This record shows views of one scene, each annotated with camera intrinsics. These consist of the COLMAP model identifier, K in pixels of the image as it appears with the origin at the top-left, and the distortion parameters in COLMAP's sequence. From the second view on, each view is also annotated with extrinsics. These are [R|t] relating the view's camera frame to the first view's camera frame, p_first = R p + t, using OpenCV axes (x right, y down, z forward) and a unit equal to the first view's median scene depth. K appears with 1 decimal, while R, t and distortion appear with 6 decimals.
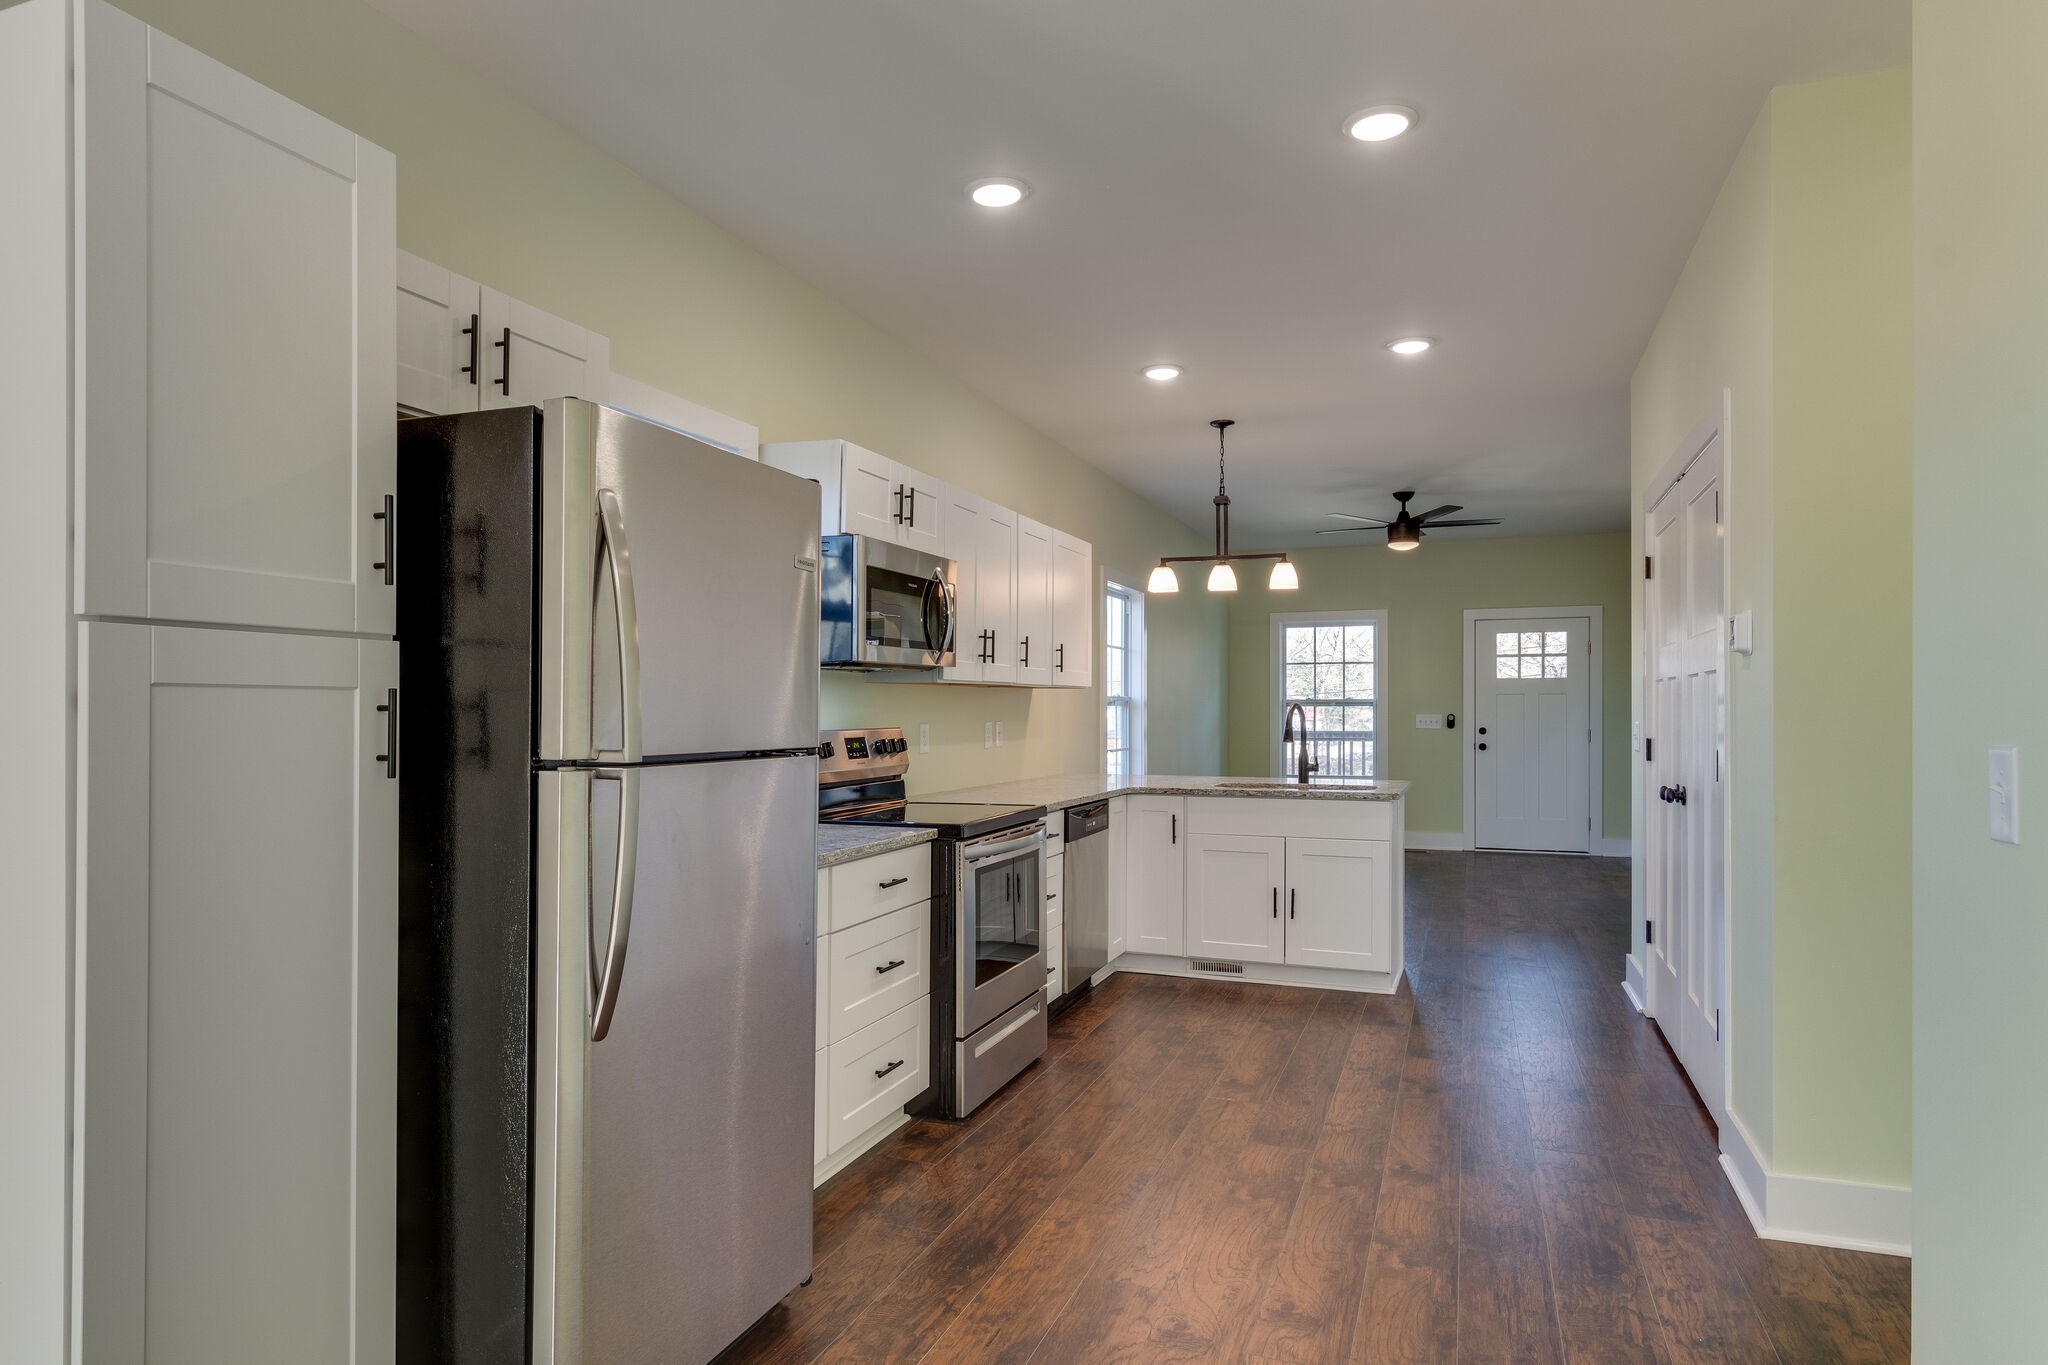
lens RADIAL K [[1180.5, 0, 1023.5], [0, 1180.5, 694.6], [0, 0, 1]] dist [-0.003020, 0.000228]
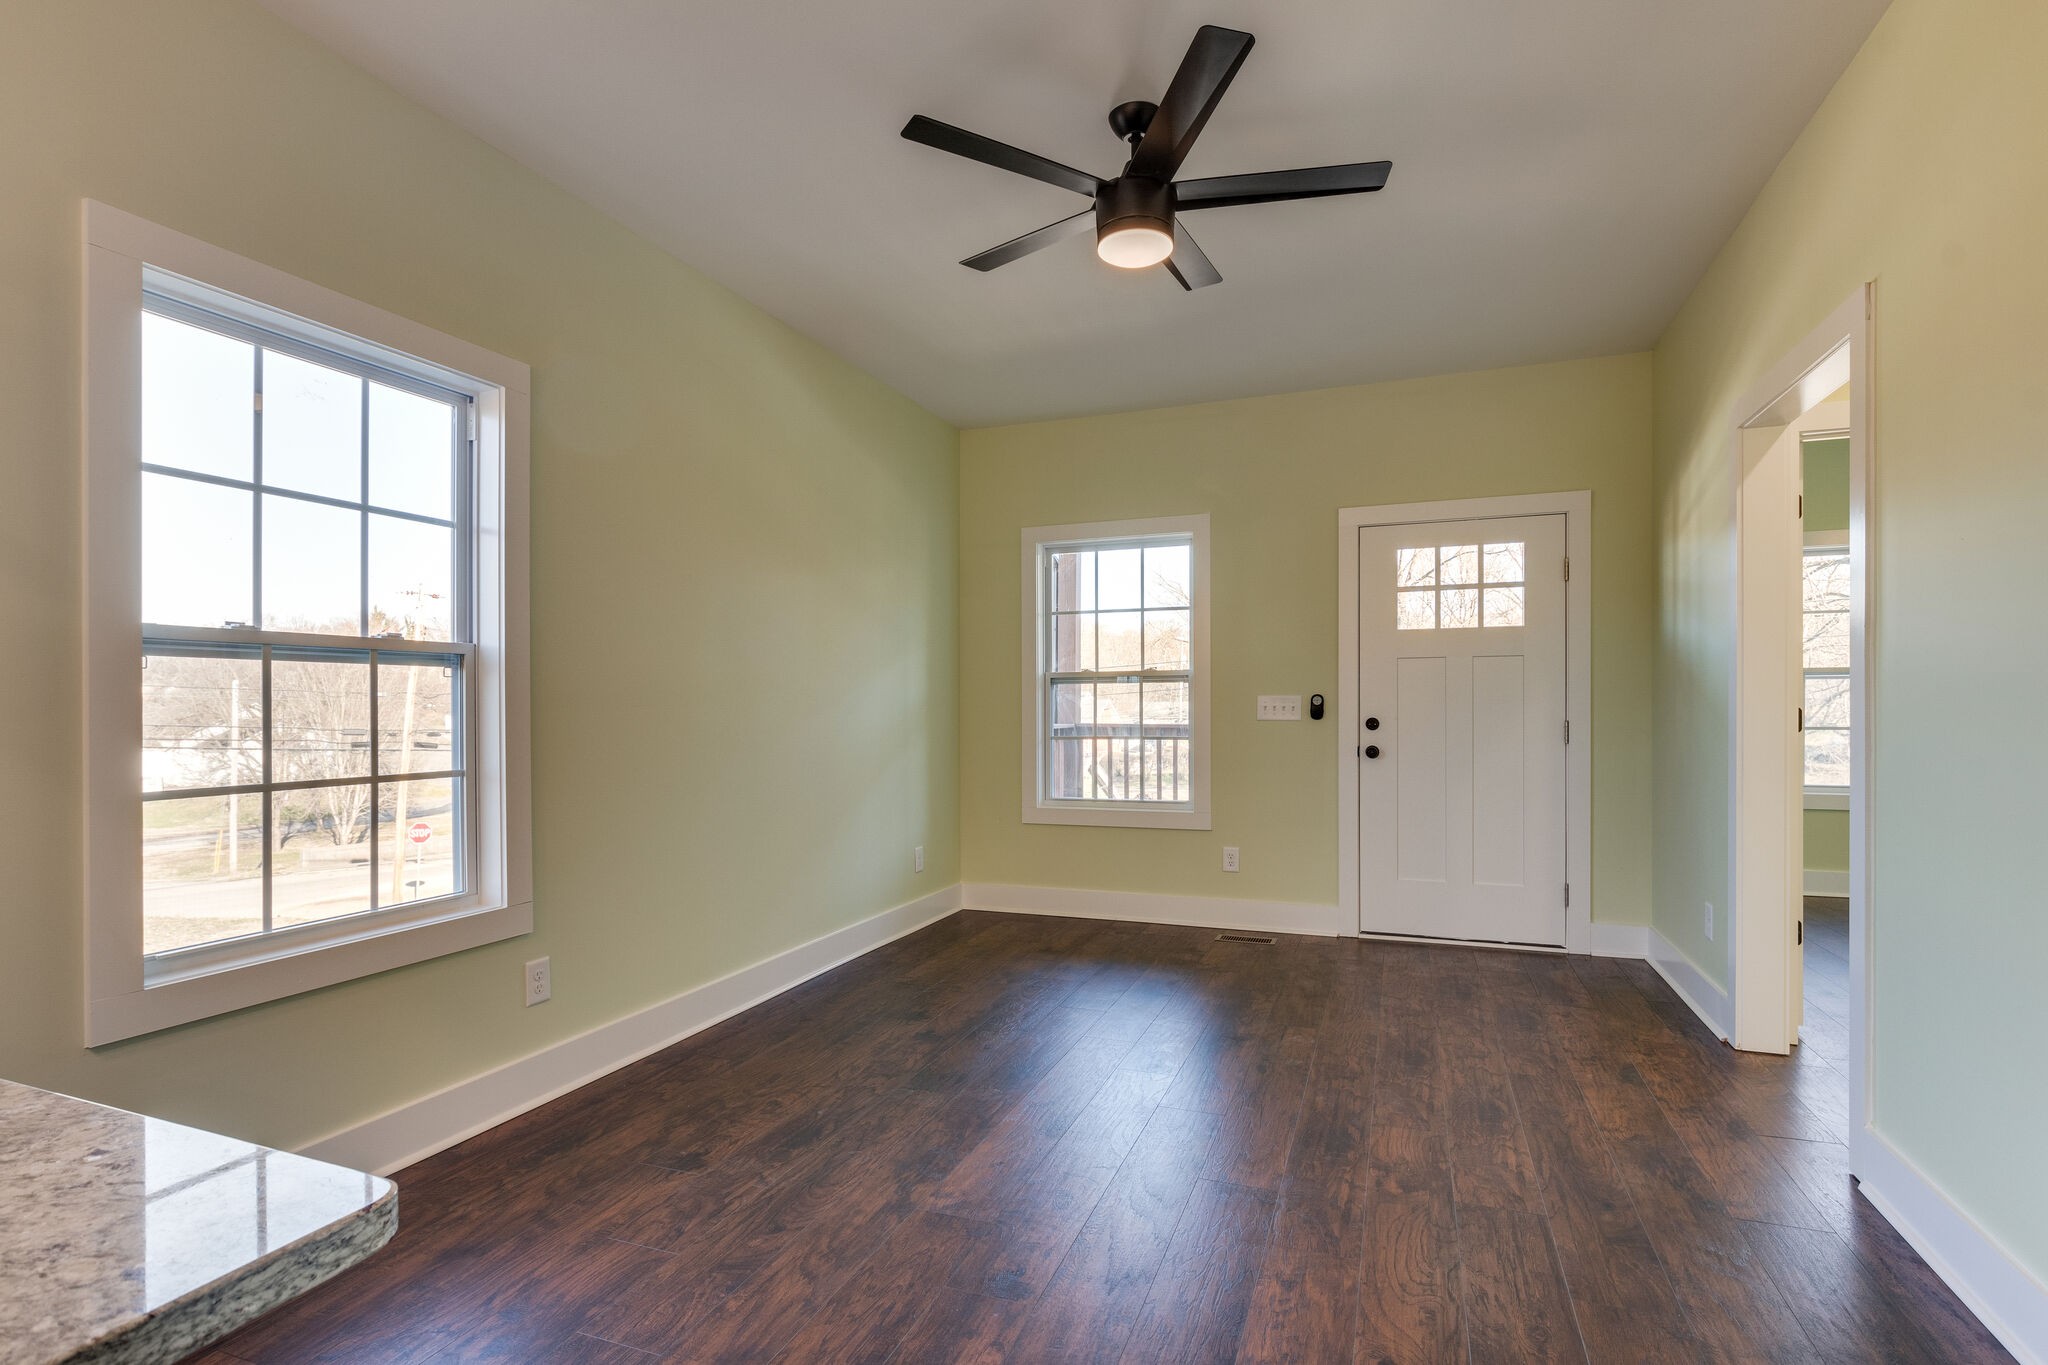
lens RADIAL K [[1004.0, 0, 1026.9], [0, 1004.0, 696.2], [0, 0, 1]] dist [0.001396, -0.000035]
pose [[0.999984, -0.003552, 0.004404, 0.414099], [0.003533, 0.999985, 0.004160, 0.028048], [-0.004419, -0.004144, 0.999982, 0.972725]]
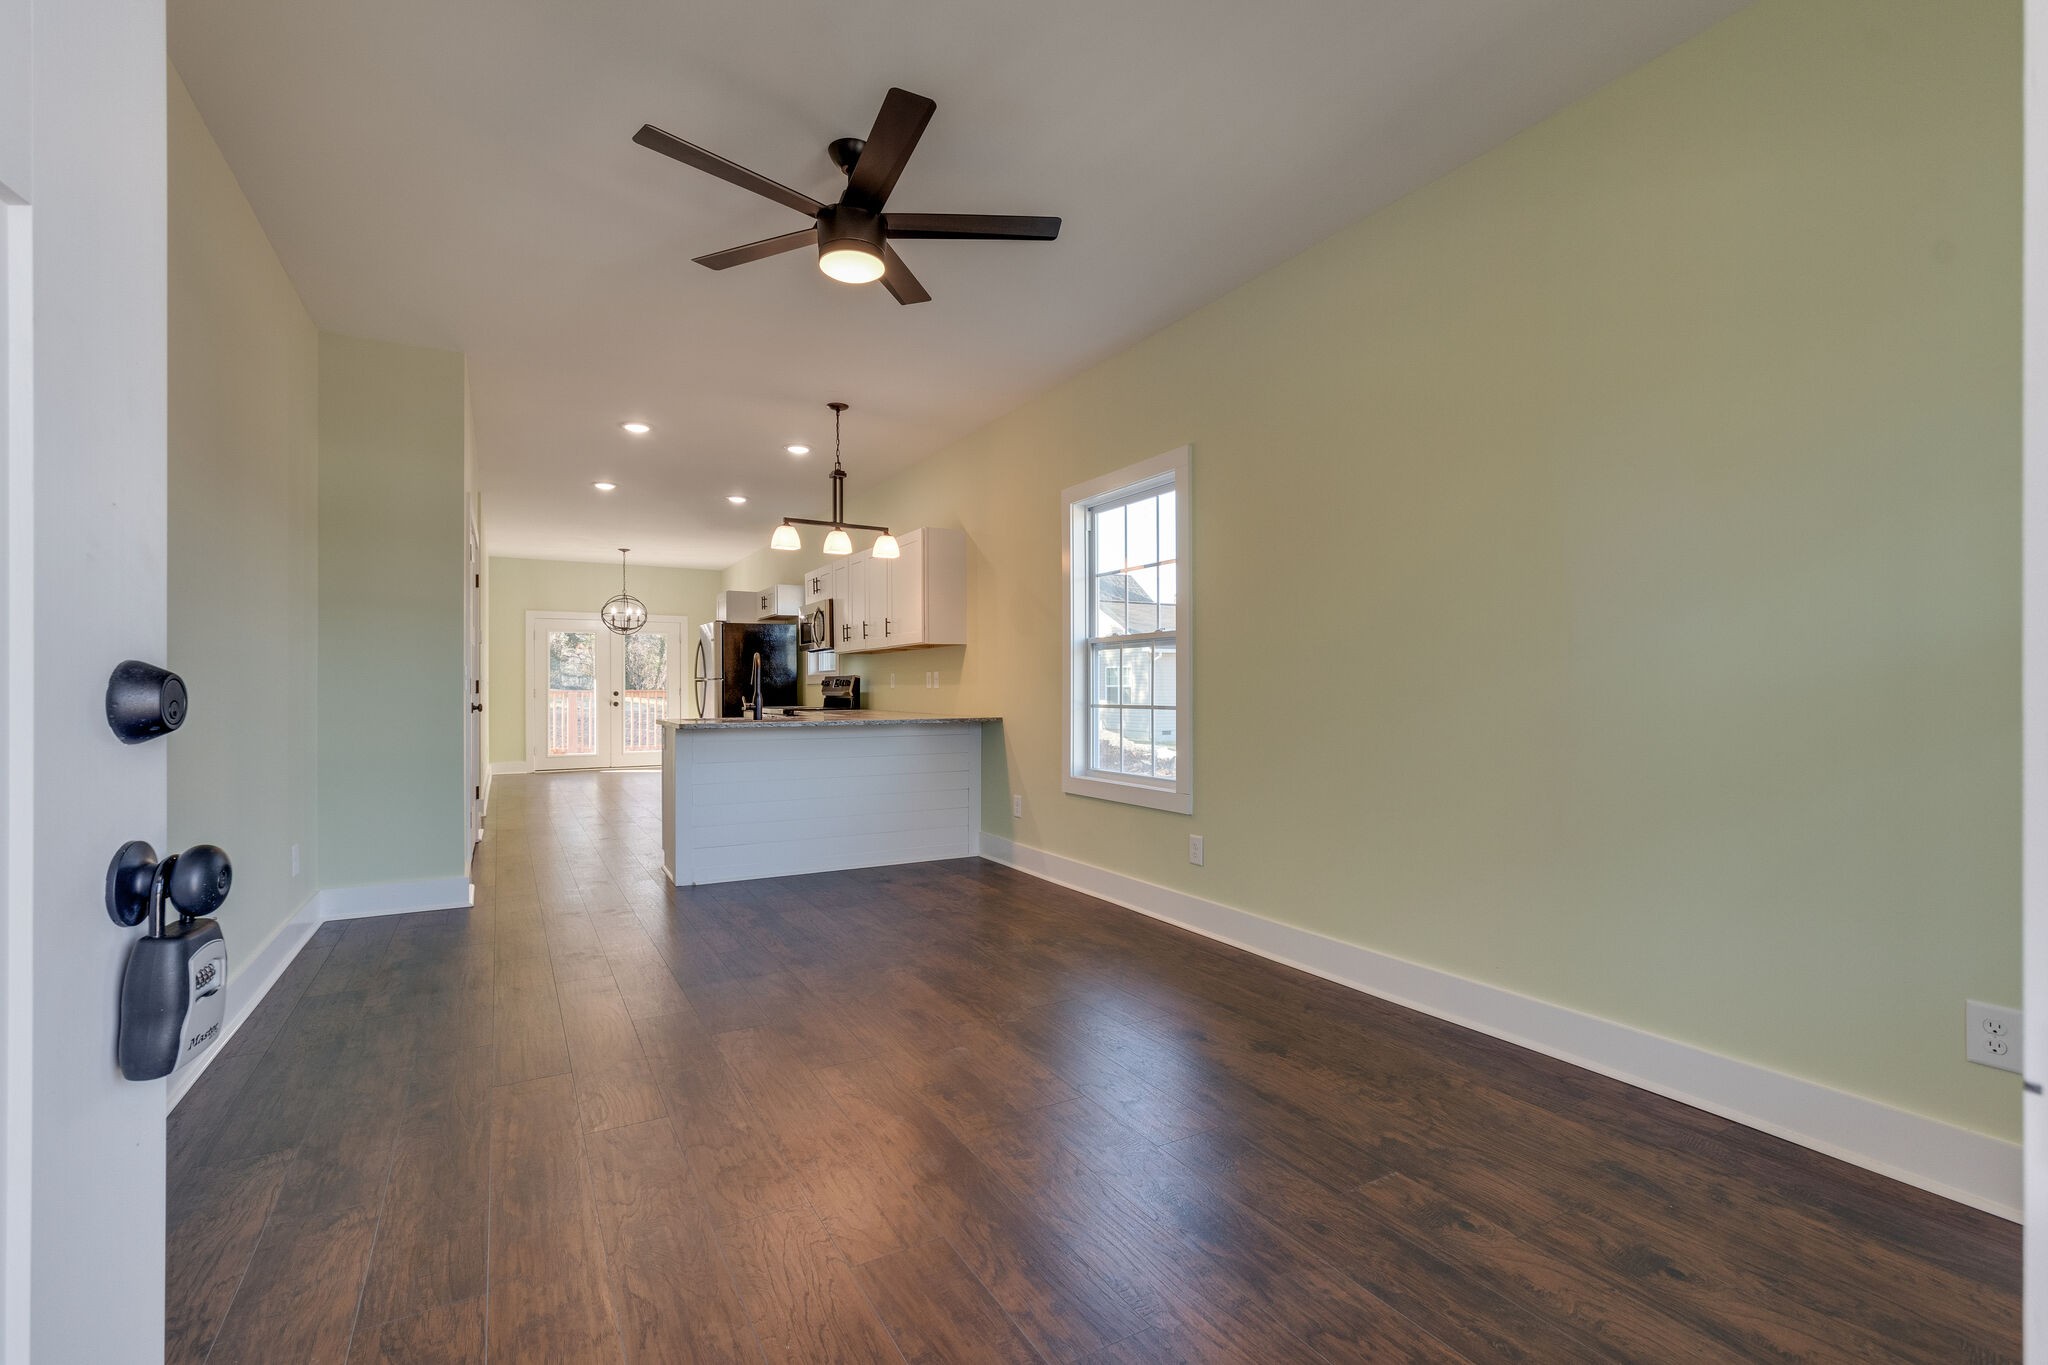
lens RADIAL K [[896.2, 0, 1016.2], [0, 896.2, 685.7], [0, 0, 1]] dist [0.001046, 0.000089]
pose [[-0.634158, 0.000982, -0.773203, 0.801259], [0.011917, 0.999893, -0.008504, 0.053732], [0.773112, -0.014608, -0.634102, 1.853569]]
